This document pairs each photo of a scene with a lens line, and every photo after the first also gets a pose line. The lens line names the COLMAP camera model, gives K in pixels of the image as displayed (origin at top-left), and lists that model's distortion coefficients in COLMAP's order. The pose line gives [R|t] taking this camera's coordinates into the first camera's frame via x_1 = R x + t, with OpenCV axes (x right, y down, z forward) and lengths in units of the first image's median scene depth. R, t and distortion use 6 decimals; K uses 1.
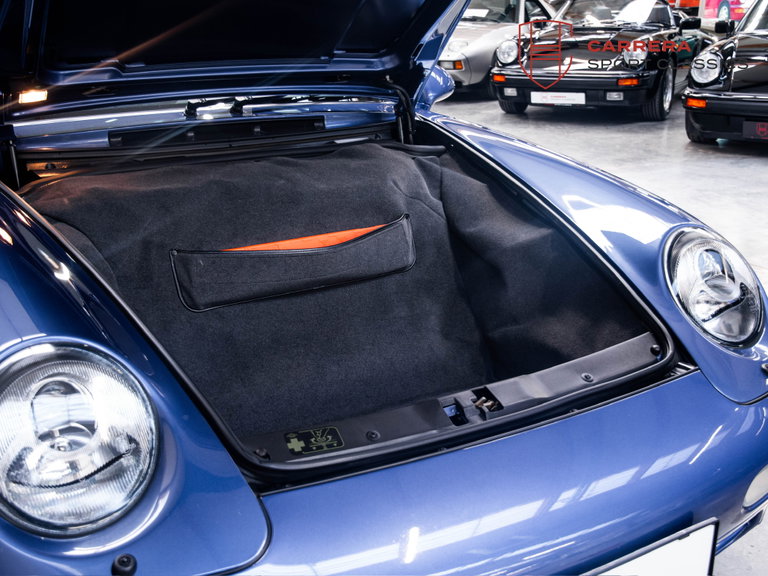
lens RADIAL K [[828.8, 0, 384.2], [0, 828.8, 287.8], [0, 0, 1]] dist [0.000428, 0.000000]
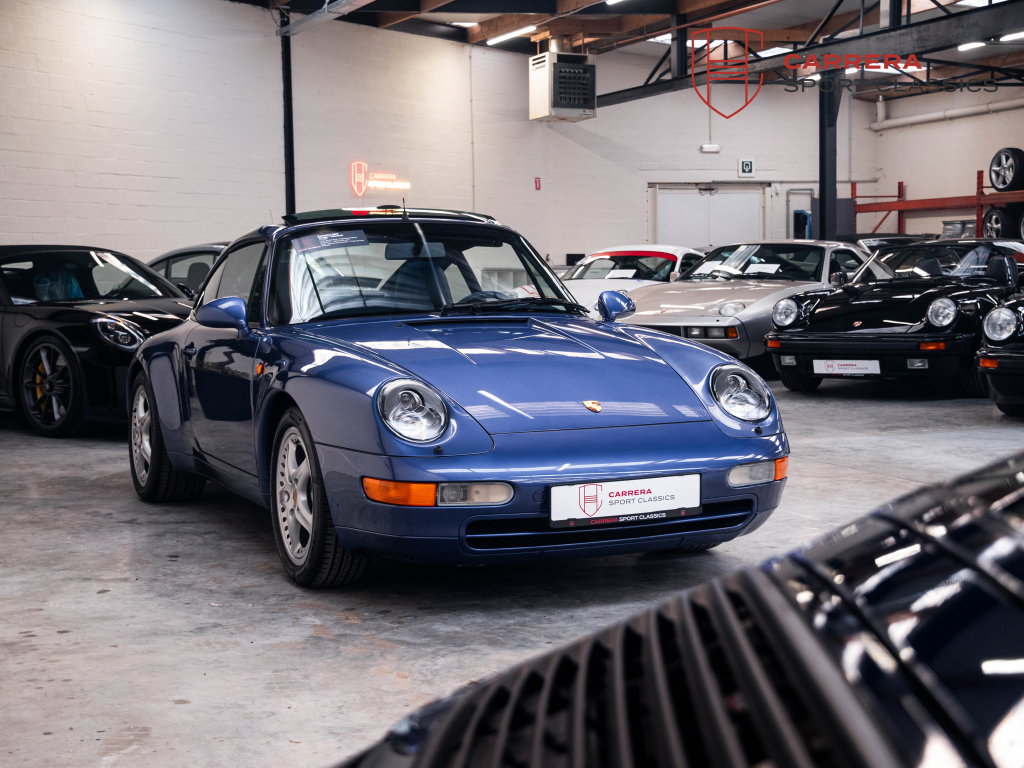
lens RADIAL K [[1433.2, 0, 511.8], [0, 1433.2, 384.2], [0, 0, 1]] dist [-0.007170, 0.000000]
pose [[0.994314, -0.002970, -0.106449, 0.034871], [-0.022774, 0.970554, -0.239804, 0.127761], [0.104027, 0.240865, 0.964968, -0.369270]]
